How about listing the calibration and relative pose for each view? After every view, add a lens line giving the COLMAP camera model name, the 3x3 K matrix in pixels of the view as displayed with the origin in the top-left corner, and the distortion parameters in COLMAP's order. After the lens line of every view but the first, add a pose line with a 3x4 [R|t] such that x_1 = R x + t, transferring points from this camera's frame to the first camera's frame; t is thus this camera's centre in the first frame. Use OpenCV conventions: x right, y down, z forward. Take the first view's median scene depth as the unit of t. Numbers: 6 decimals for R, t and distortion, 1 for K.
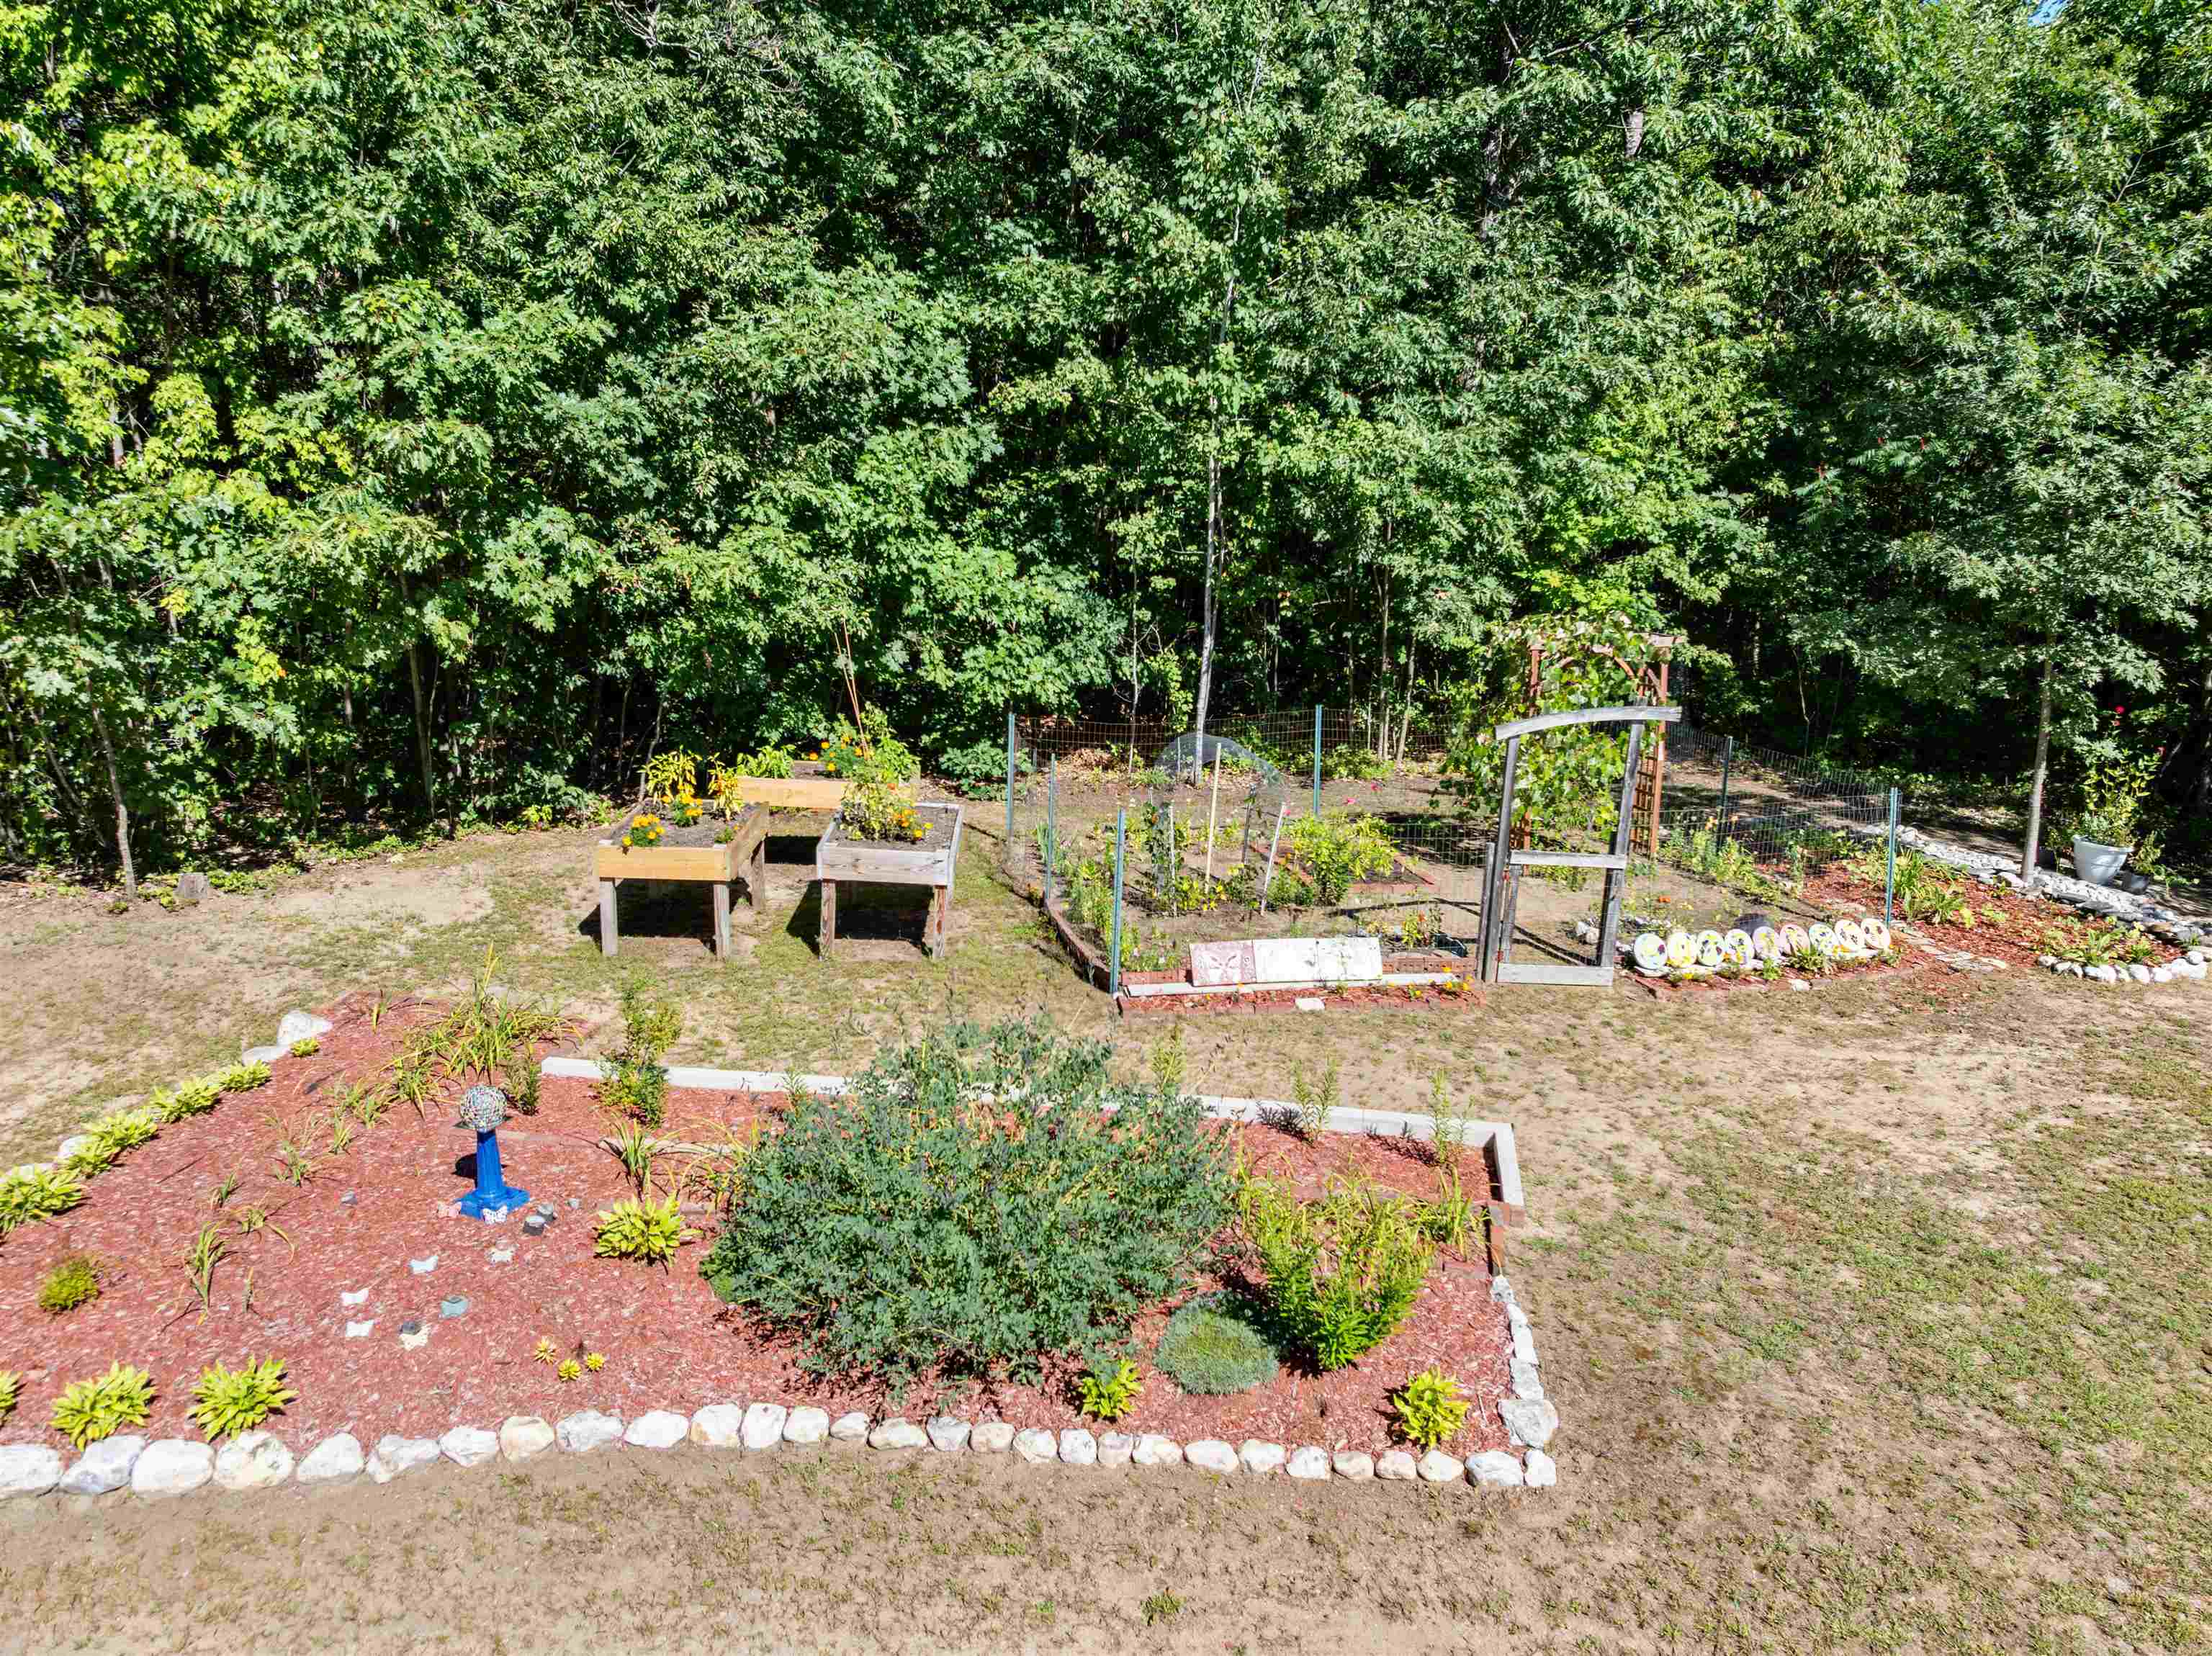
lens RADIAL K [[1559.7, 0, 1152.8], [0, 1559.7, 858.7], [0, 0, 1]] dist [-0.042503, 0.014765]
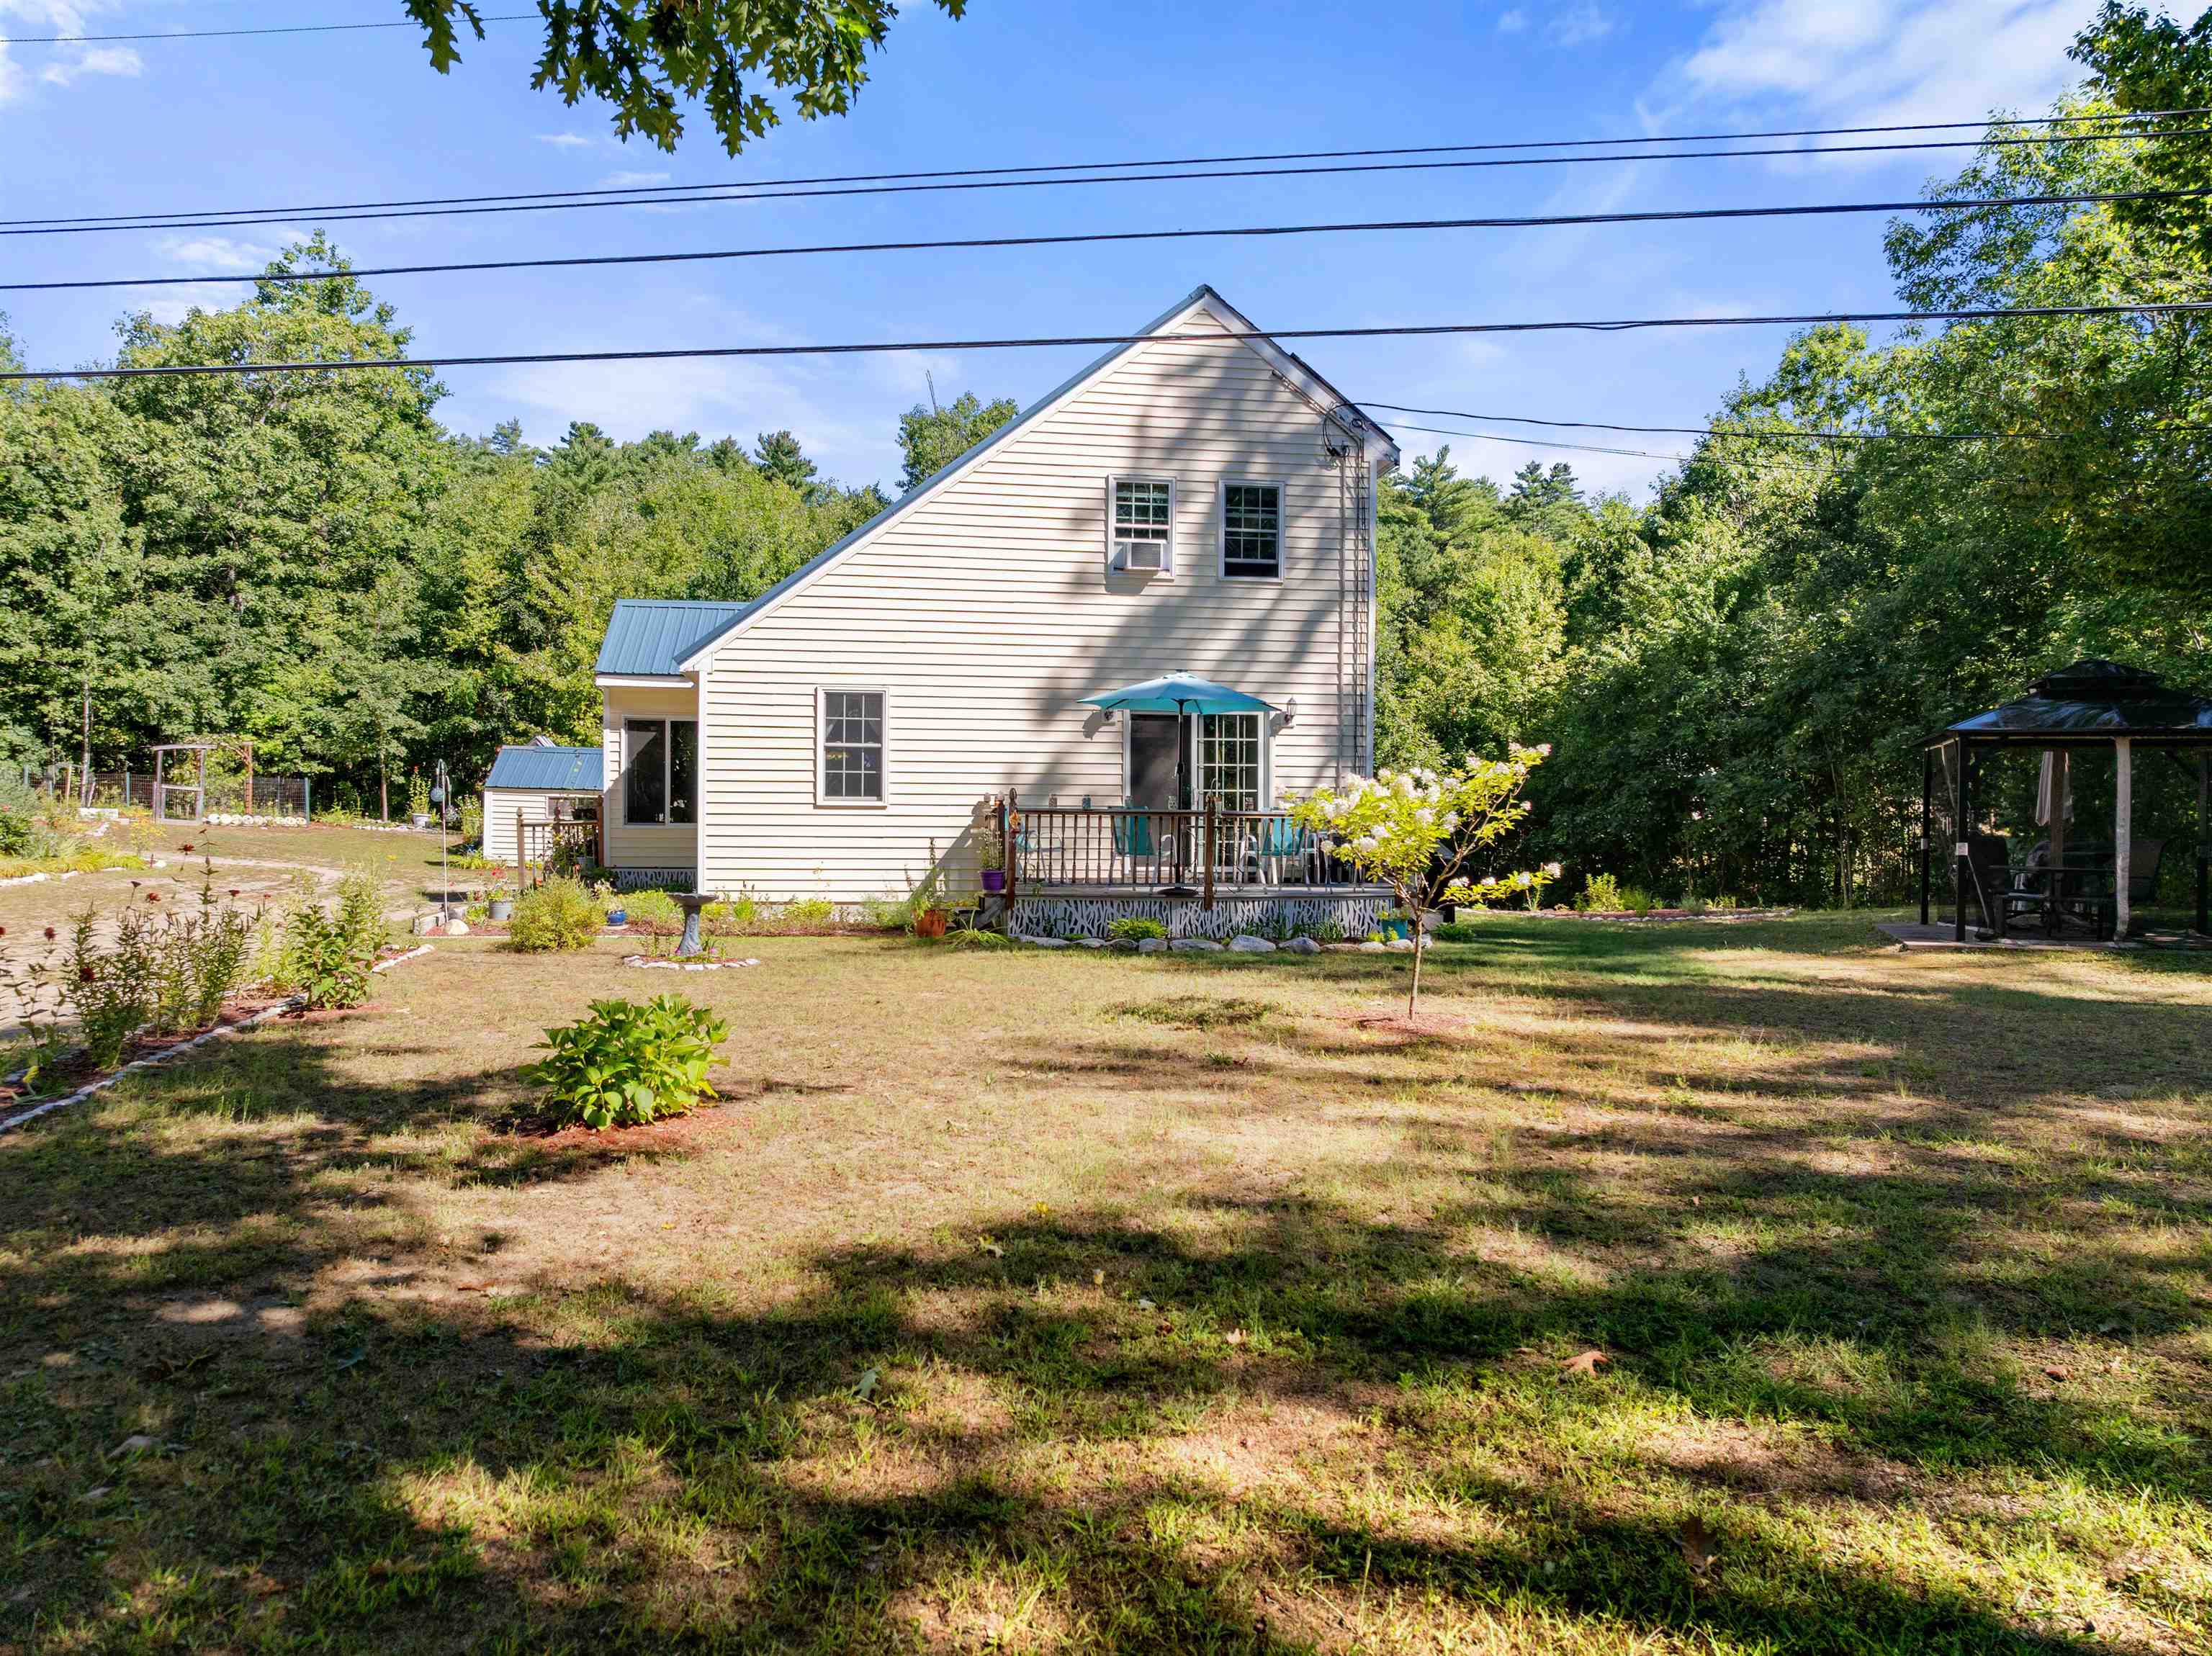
lens RADIAL K [[1559.7, 0, 1094.2], [0, 1559.7, 826.8], [0, 0, 1]] dist [-0.042503, 0.014765]
pose [[0.852806, -0.001505, 0.522226, 0.137735], [0.116766, 0.975228, -0.187871, 0.666455], [-0.509007, 0.221196, 0.831856, -1.973848]]
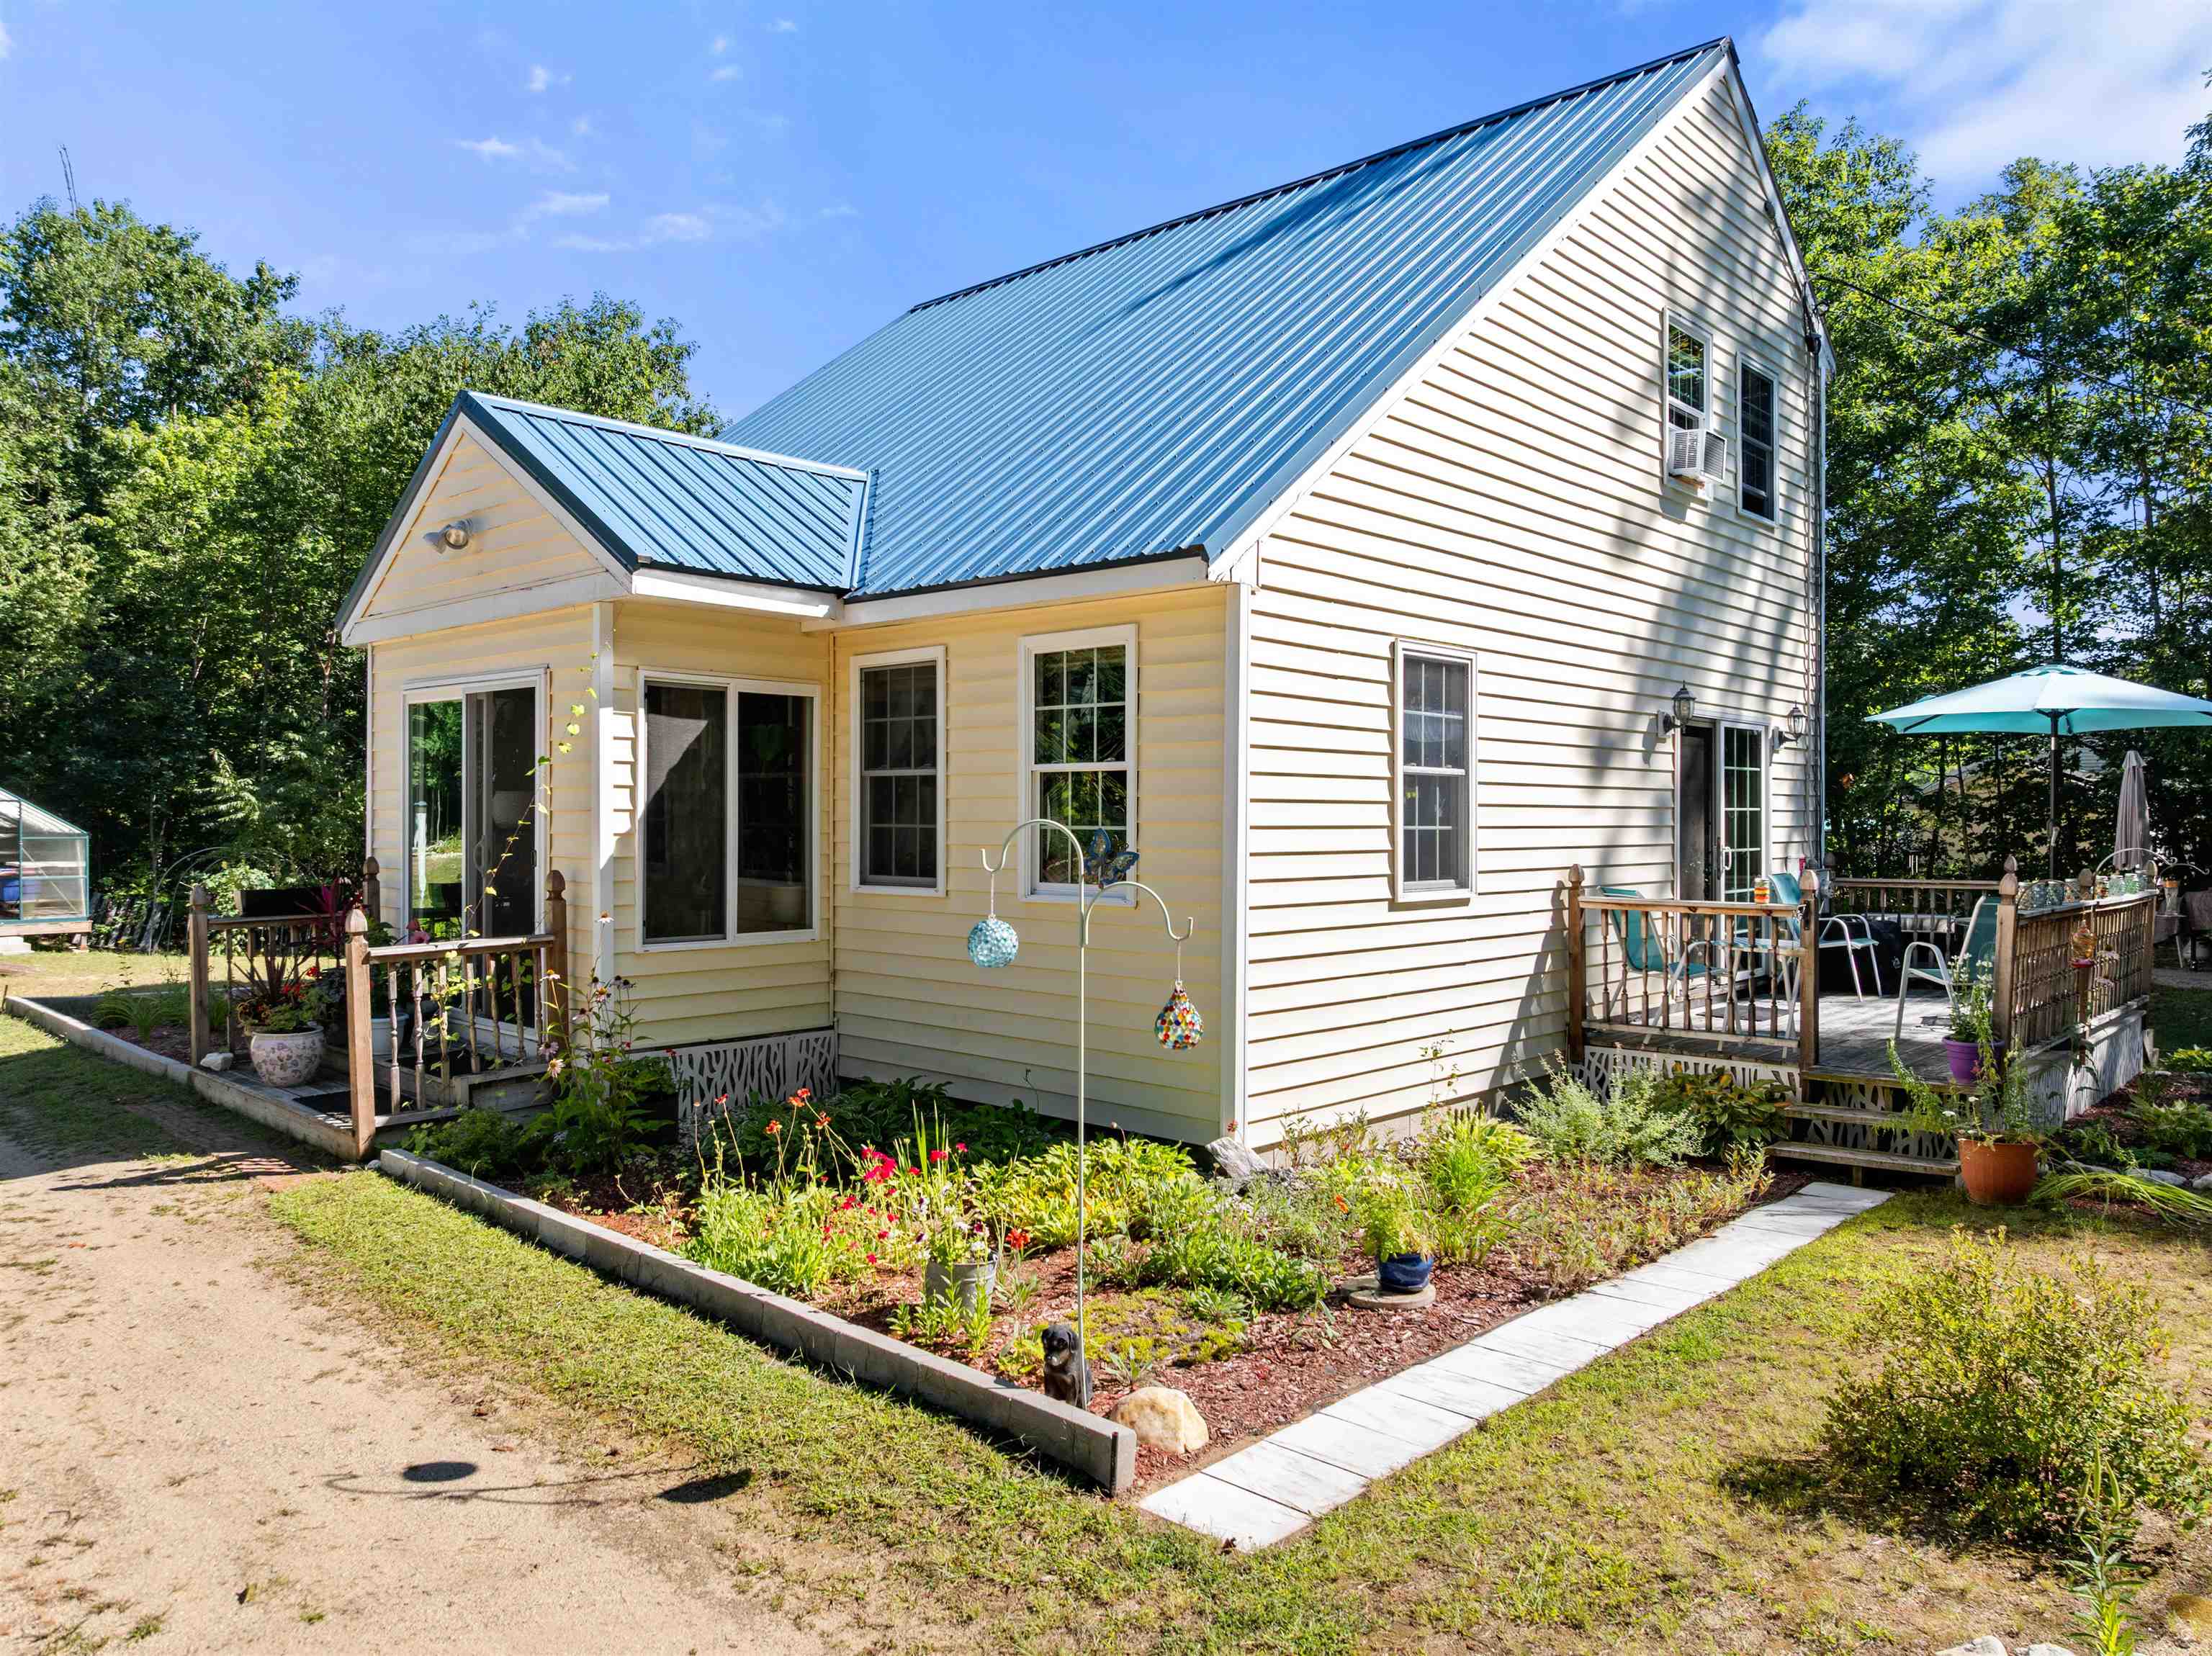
lens RADIAL K [[1559.7, 0, 1111.4], [0, 1559.7, 827.0], [0, 0, 1]] dist [-0.042503, 0.014765]
pose [[0.340033, -0.009955, 0.940361, 0.044418], [0.210840, 0.975296, -0.065914, 0.411107], [-0.916474, 0.220679, 0.333732, -1.048110]]
